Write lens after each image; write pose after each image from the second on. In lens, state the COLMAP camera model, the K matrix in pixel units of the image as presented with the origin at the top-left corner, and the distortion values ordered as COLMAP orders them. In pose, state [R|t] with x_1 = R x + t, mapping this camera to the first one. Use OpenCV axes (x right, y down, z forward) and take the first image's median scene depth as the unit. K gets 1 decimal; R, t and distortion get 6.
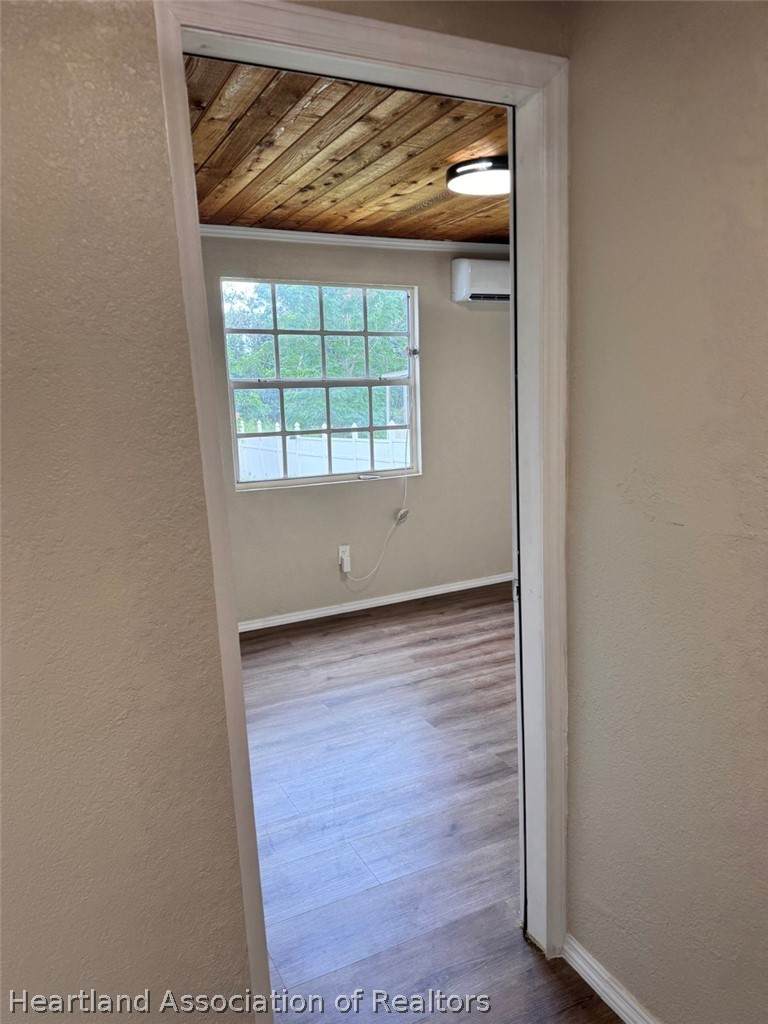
lens RADIAL K [[736.9, 0, 379.0], [0, 736.9, 514.9], [0, 0, 1]] dist [0.040068, -0.019547]
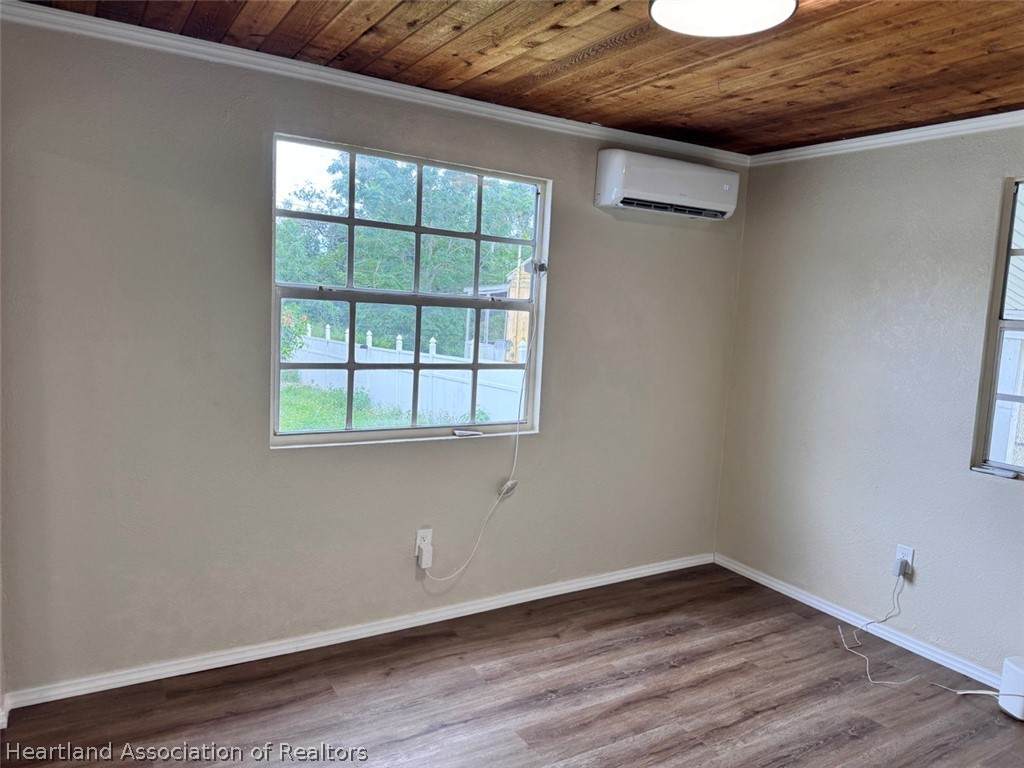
lens RADIAL K [[736.9, 0, 520.8], [0, 736.9, 381.4], [0, 0, 1]] dist [0.040068, -0.019547]
pose [[0.992398, 0.074380, 0.098054, -0.038163], [-0.067952, 0.995413, -0.067340, -0.060942], [-0.102613, 0.060165, 0.992900, 0.299980]]
